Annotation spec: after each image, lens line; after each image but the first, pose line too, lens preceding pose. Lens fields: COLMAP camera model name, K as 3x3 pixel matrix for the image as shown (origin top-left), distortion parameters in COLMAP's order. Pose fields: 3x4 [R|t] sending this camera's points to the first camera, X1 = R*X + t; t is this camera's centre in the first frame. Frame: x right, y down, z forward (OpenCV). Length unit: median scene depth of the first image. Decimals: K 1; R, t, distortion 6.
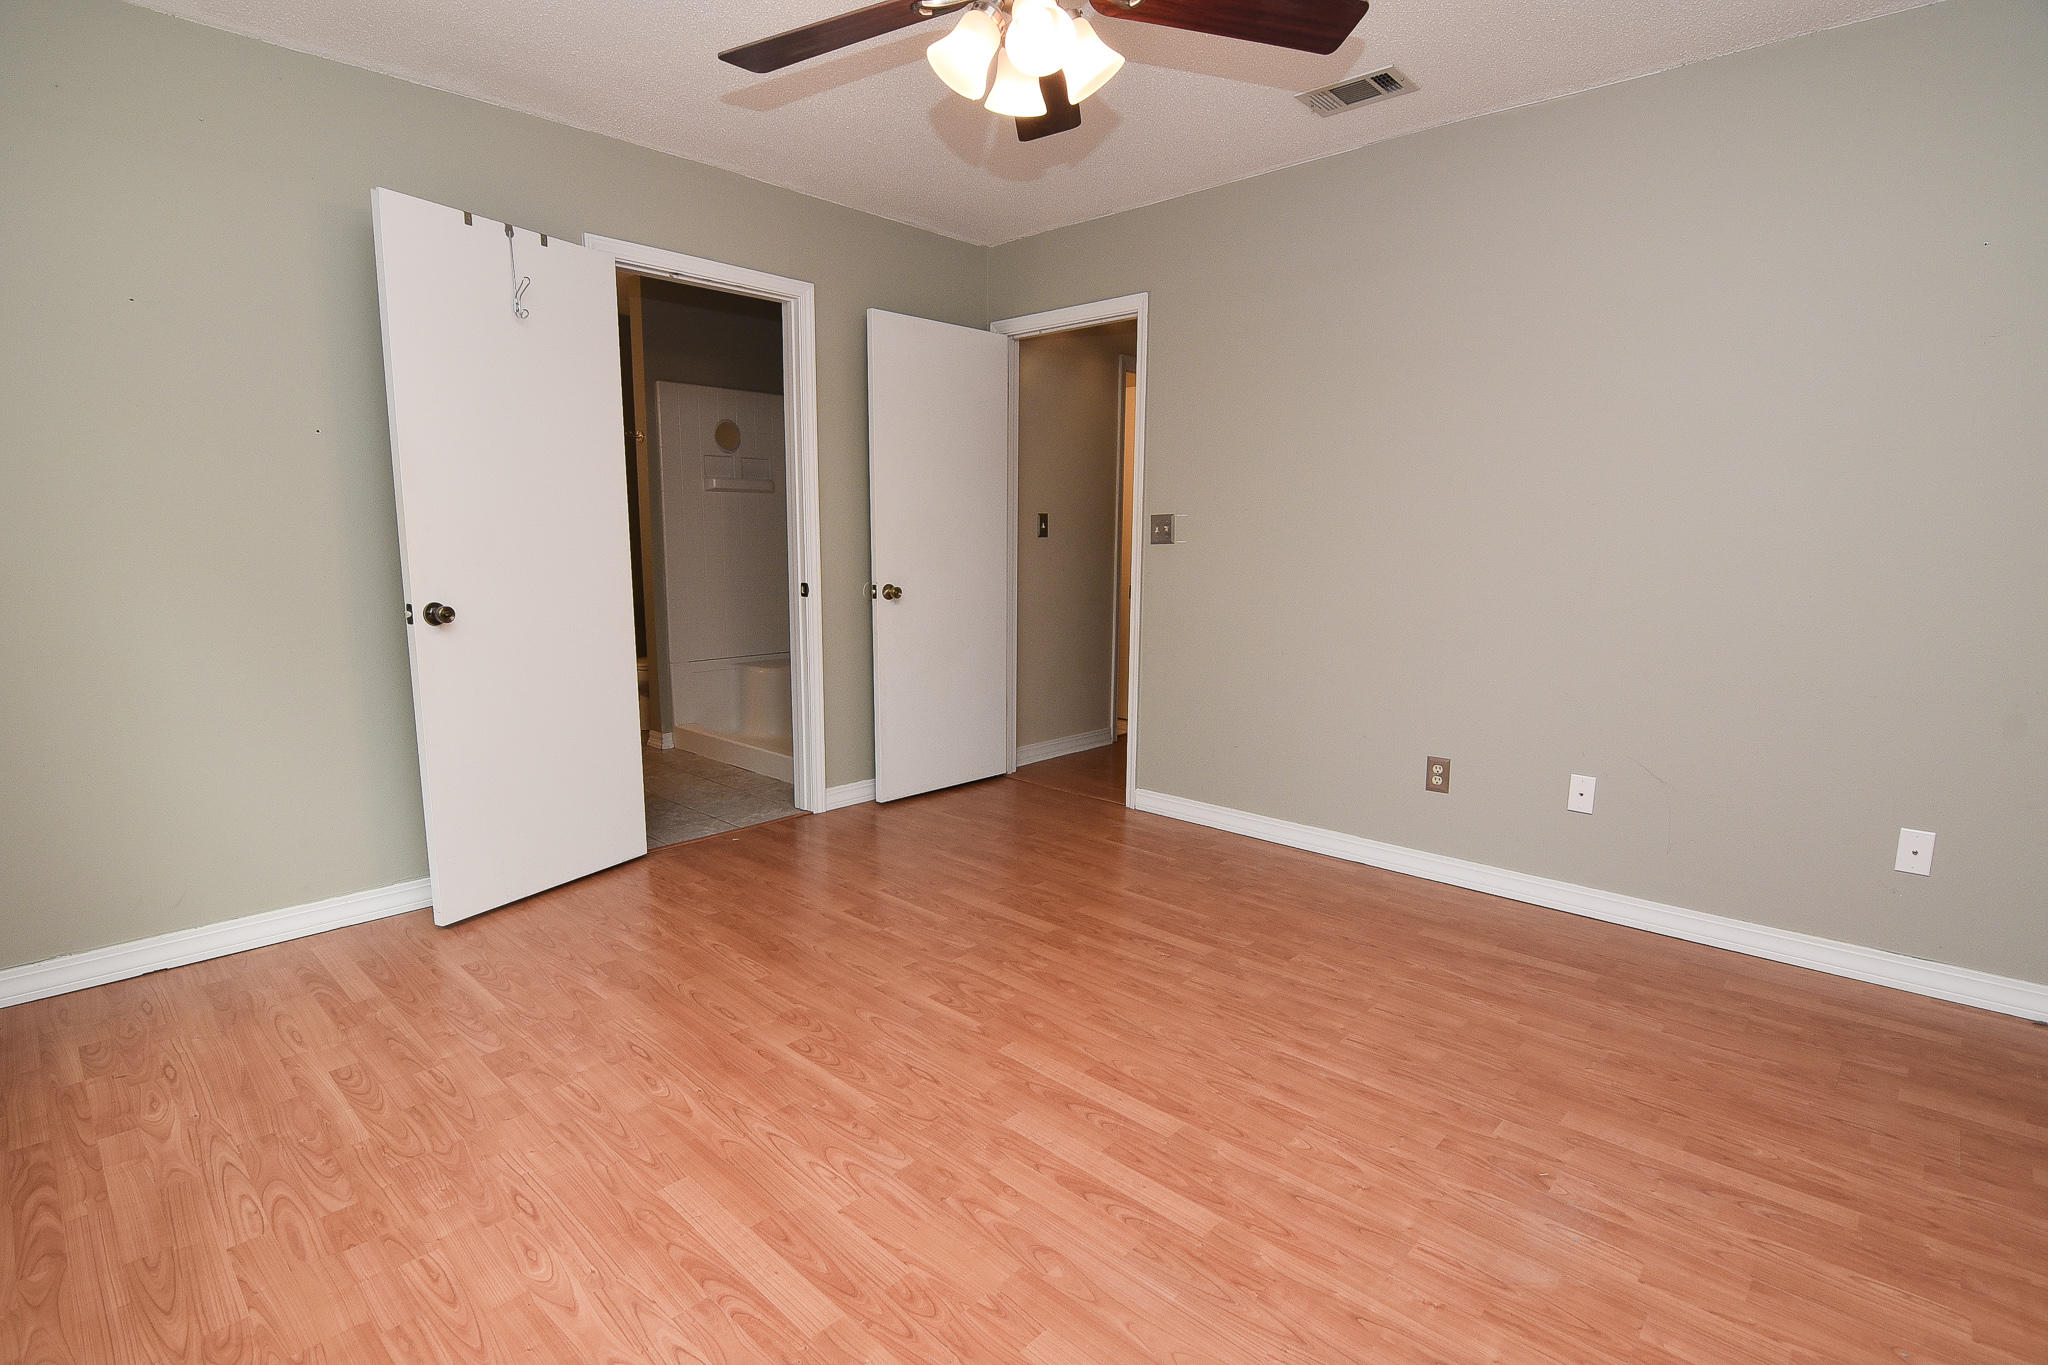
lens RADIAL K [[1000.3, 0, 1025.3], [0, 1000.3, 684.4], [0, 0, 1]] dist [-0.019032, -0.002592]
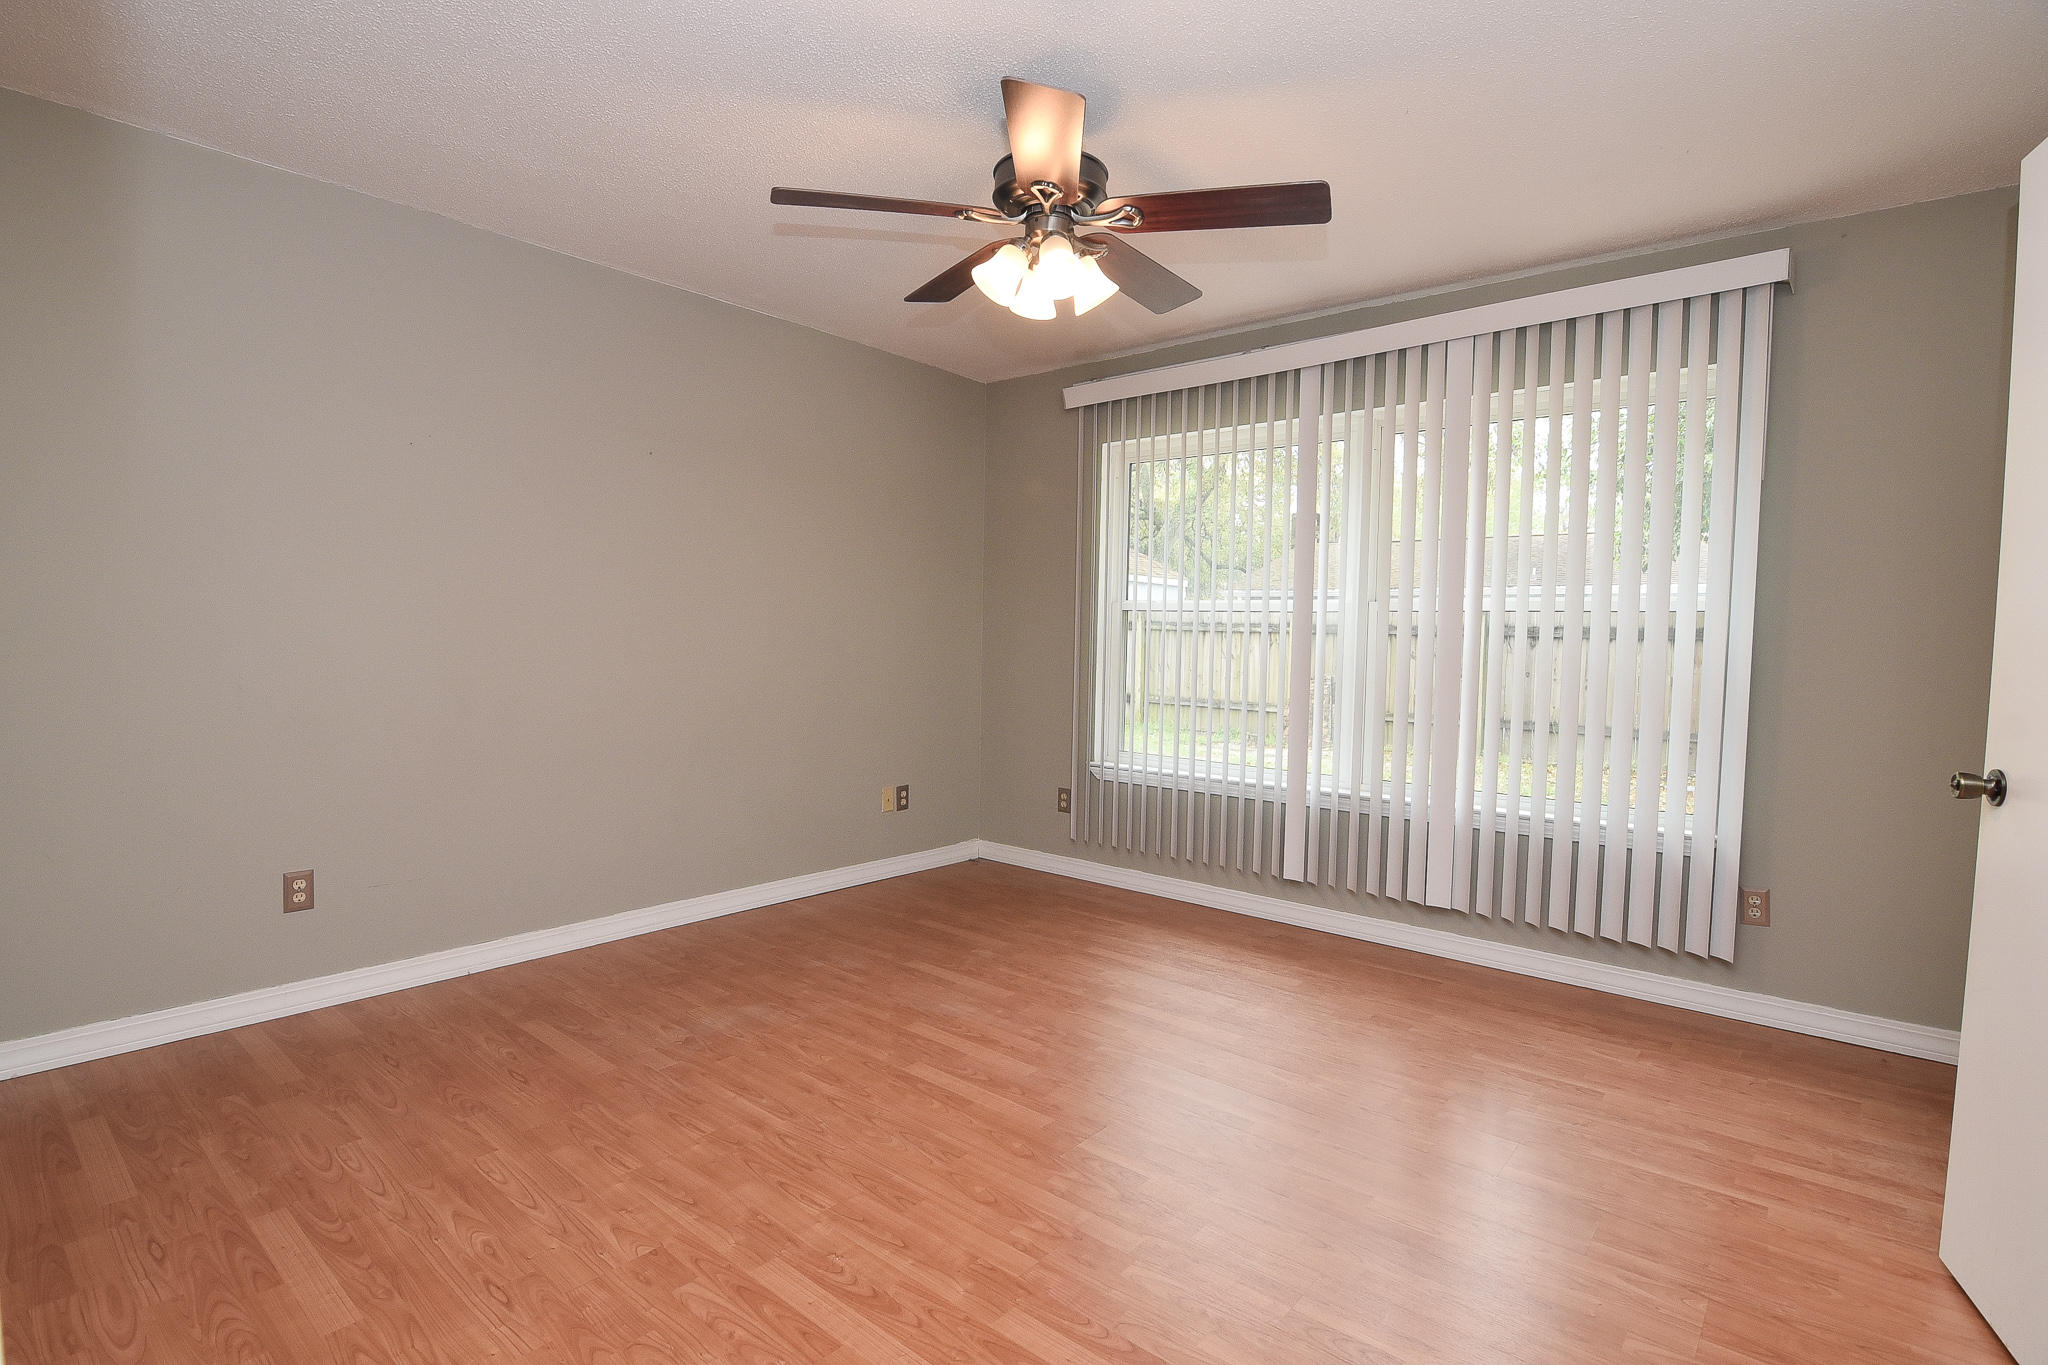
lens RADIAL K [[1000.3, 0, 1025.8], [0, 1000.3, 686.0], [0, 0, 1]] dist [-0.019032, -0.002592]
pose [[-0.998213, -0.021192, -0.055872, 0.077973], [-0.032105, 0.978788, 0.202344, -0.322483], [0.050399, 0.203777, -0.977719, 2.104524]]
